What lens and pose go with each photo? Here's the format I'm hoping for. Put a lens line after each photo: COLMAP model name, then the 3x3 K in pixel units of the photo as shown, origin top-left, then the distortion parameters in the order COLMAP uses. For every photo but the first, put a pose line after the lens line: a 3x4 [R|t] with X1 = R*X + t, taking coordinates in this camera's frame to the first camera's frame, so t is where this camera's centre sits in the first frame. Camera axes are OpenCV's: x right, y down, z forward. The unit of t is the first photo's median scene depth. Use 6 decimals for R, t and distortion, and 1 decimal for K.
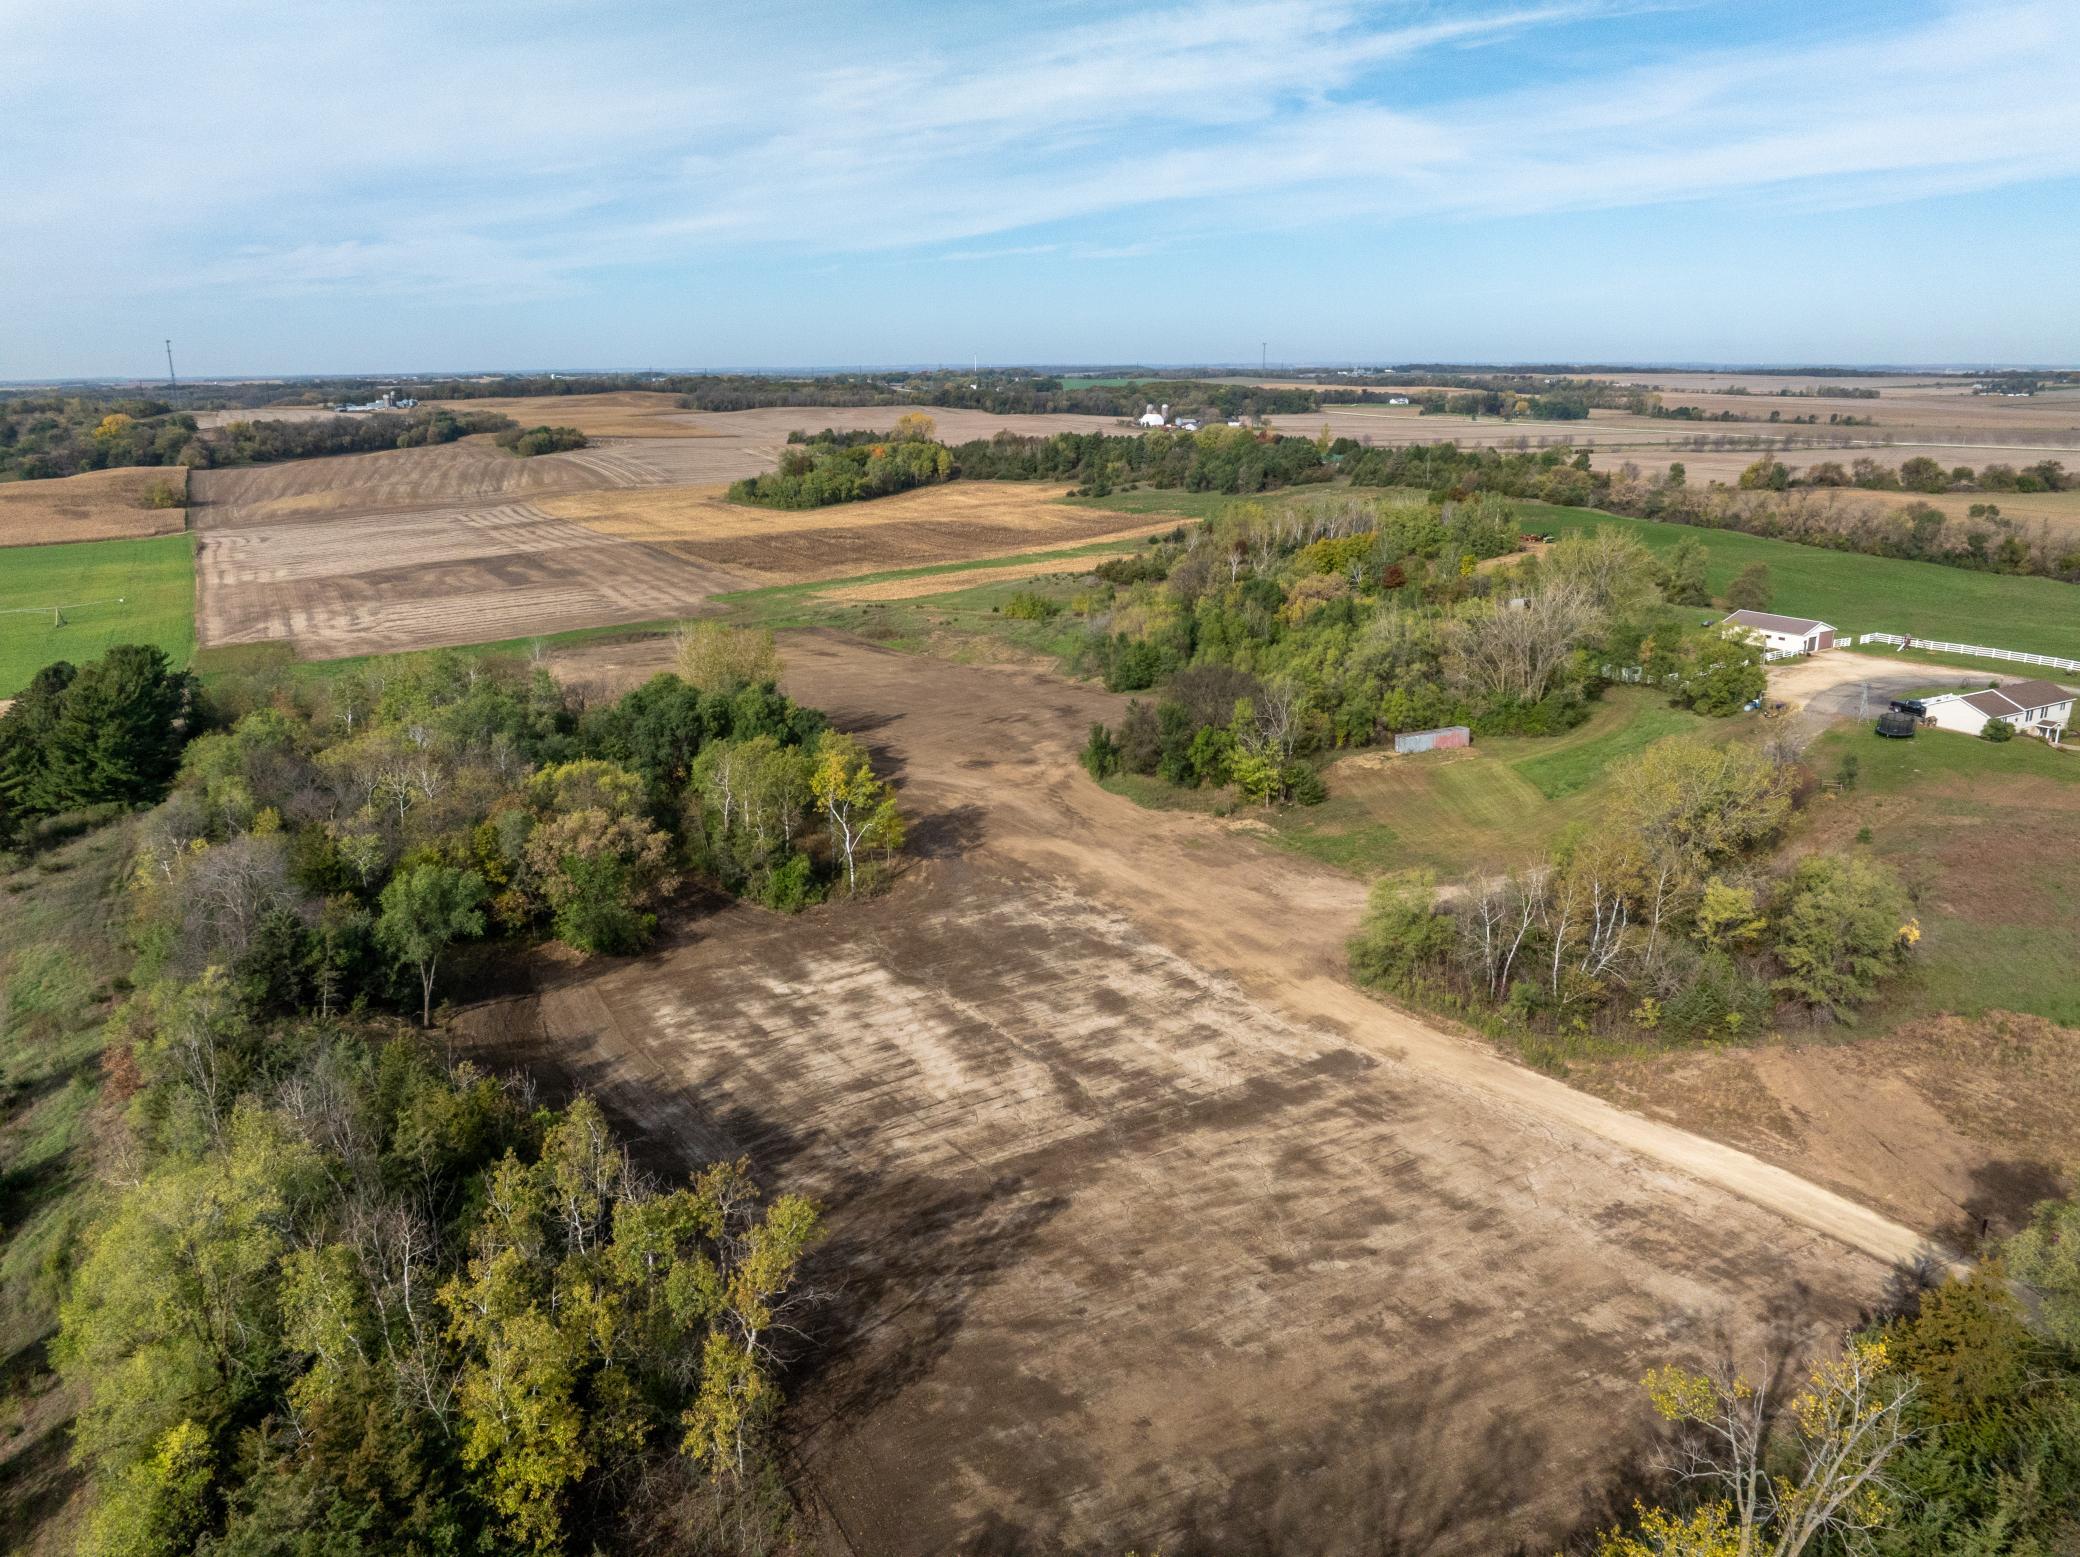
lens RADIAL K [[1462.8, 0, 1044.5], [0, 1462.8, 781.3], [0, 0, 1]] dist [-0.035006, -0.003823]
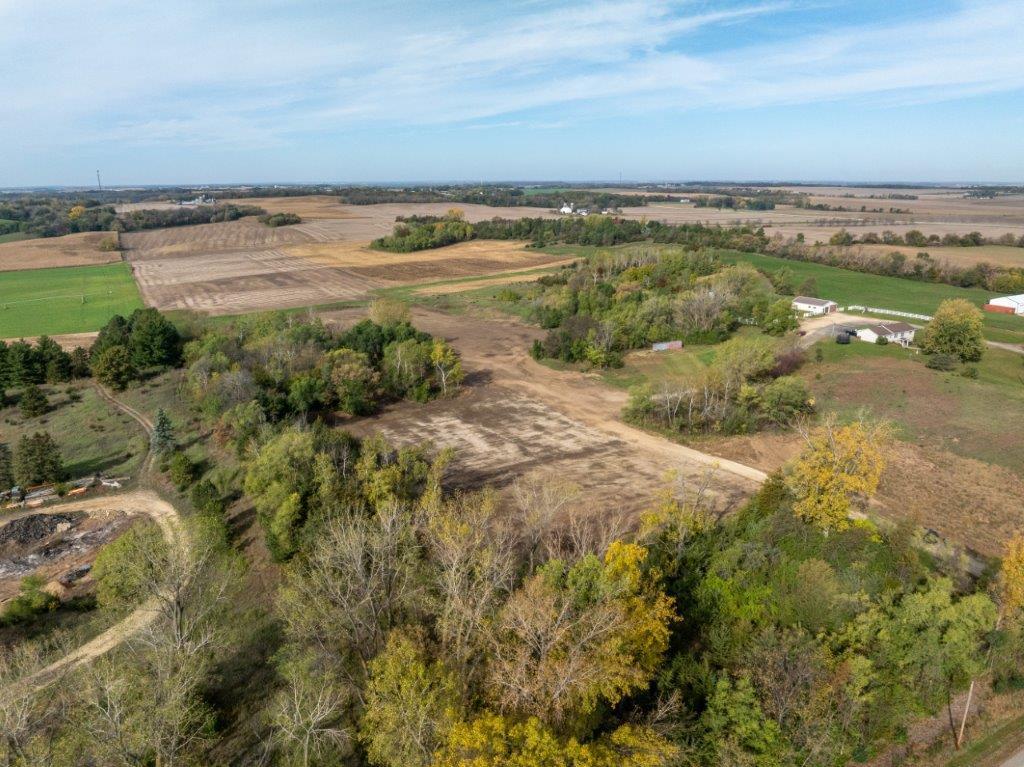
lens RADIAL K [[720.1, 0, 515.6], [0, 720.1, 383.9], [0, 0, 1]] dist [-0.035006, -0.003823]
pose [[0.999996, 0.002740, 0.001208, -0.001431], [-0.002737, 0.999994, -0.002298, 0.048952], [-0.001215, 0.002295, 0.999997, -0.300766]]
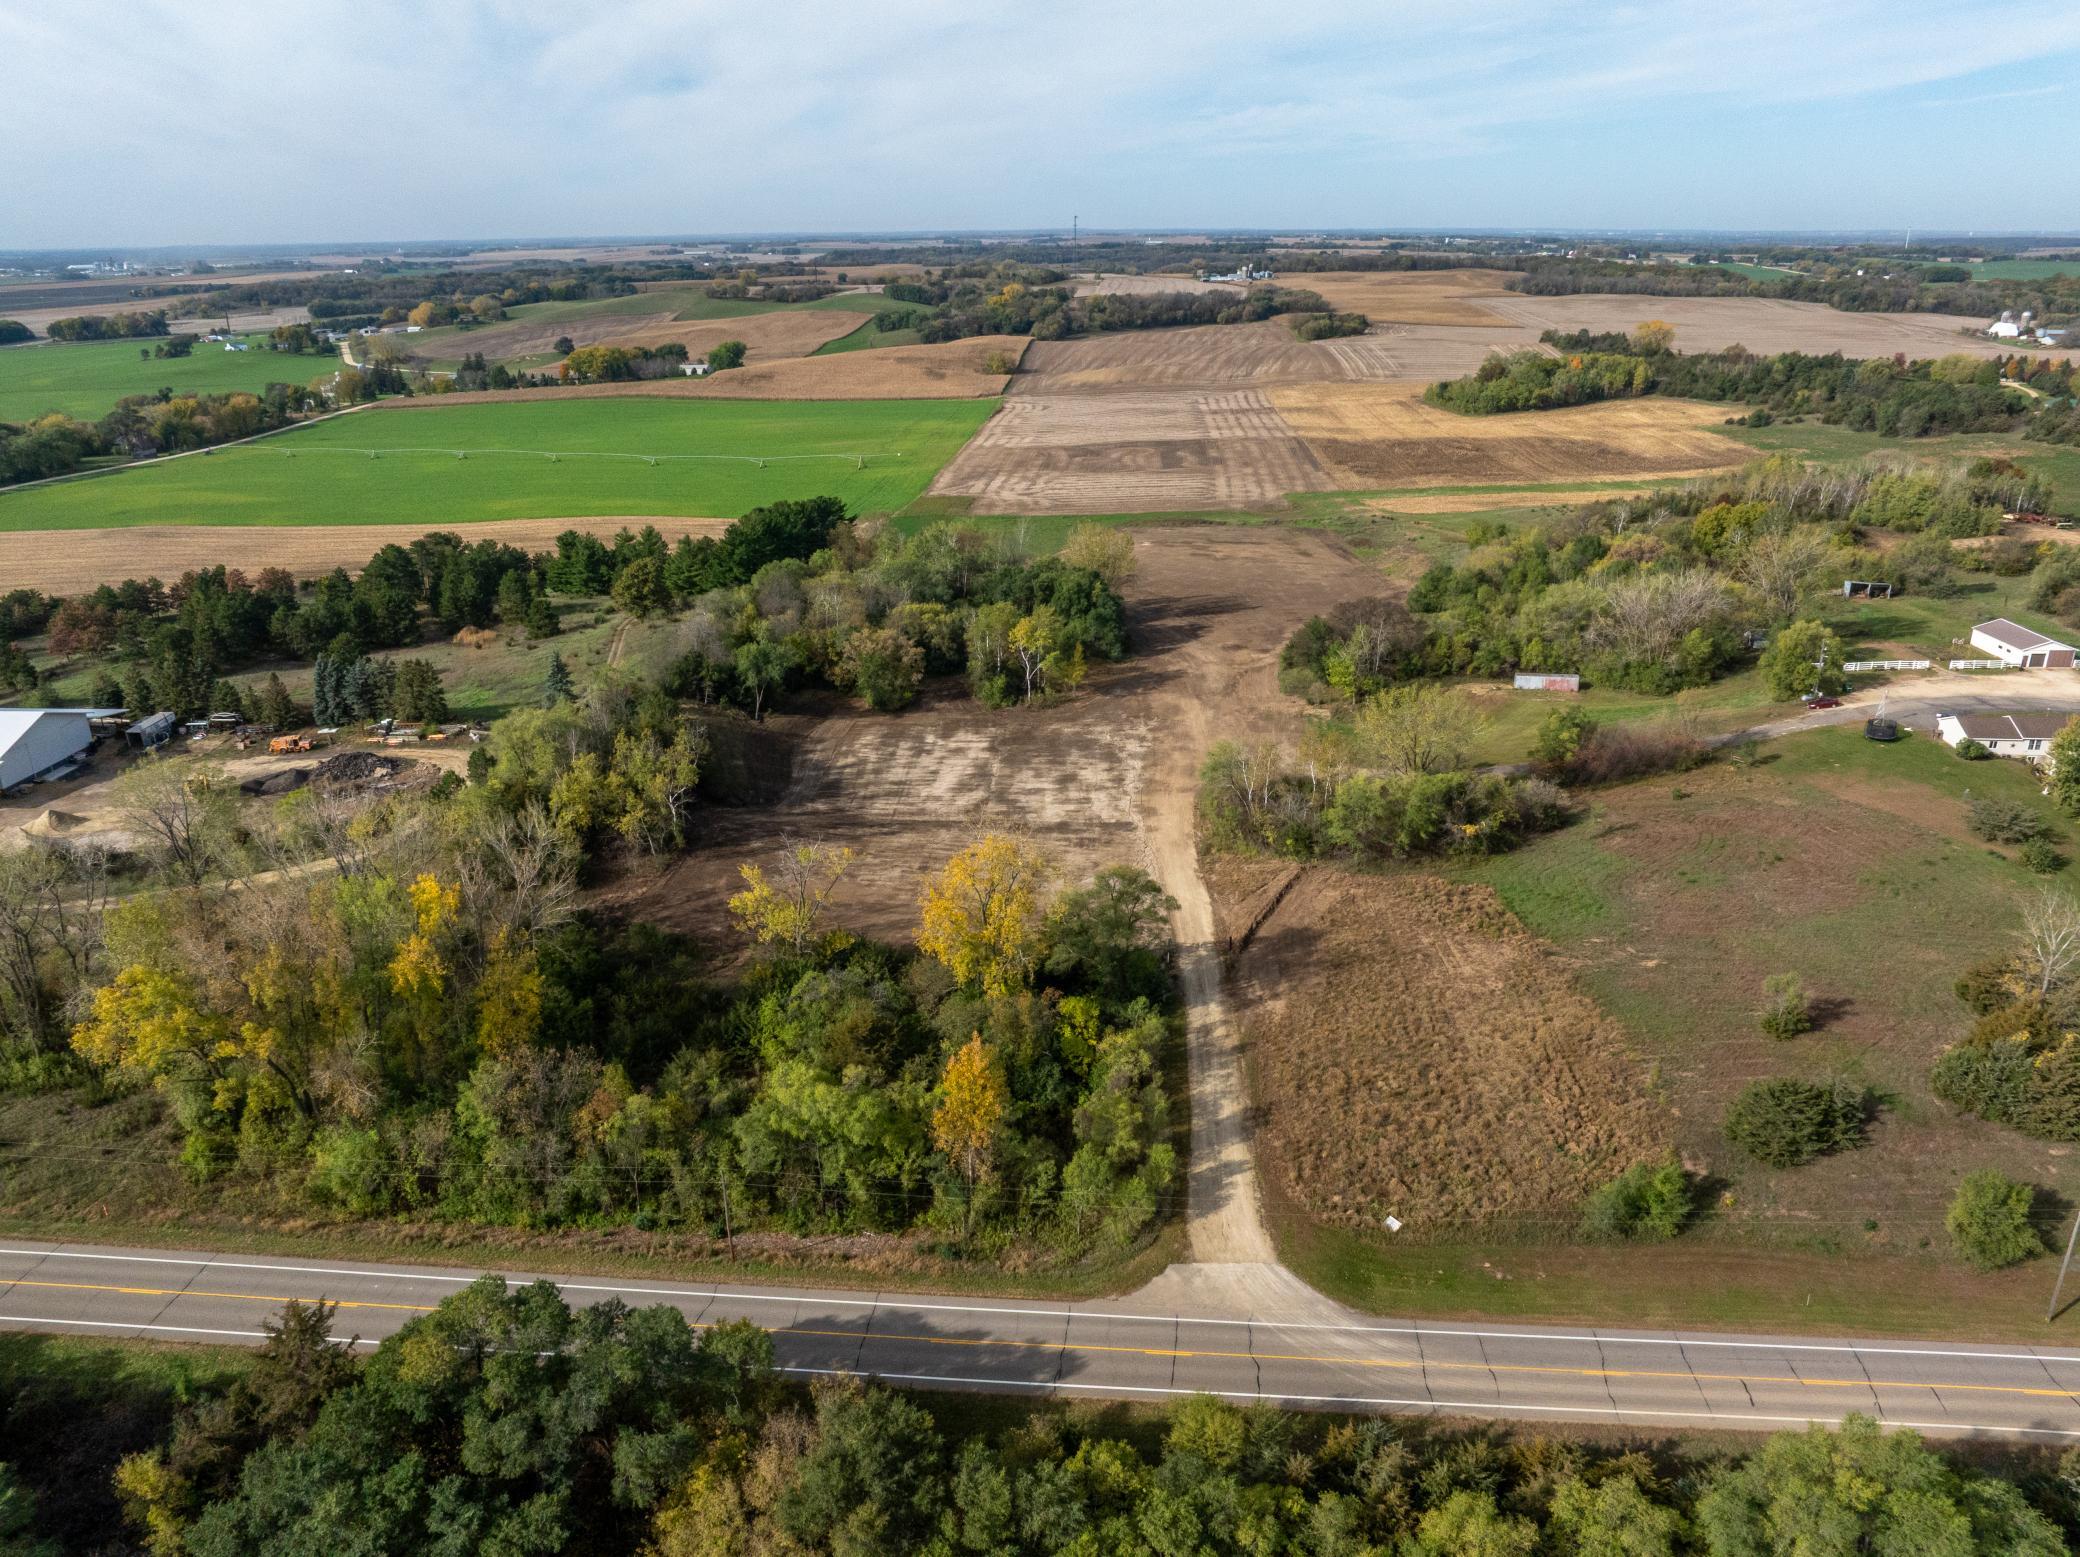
lens RADIAL K [[1462.8, 0, 1053.4], [0, 1462.8, 792.3], [0, 0, 1]] dist [-0.035006, -0.003823]
pose [[0.837020, 0.200928, -0.508945, 0.665401], [-0.151136, 0.978850, 0.137881, -0.051395], [0.525885, -0.038489, 0.849684, -0.351805]]
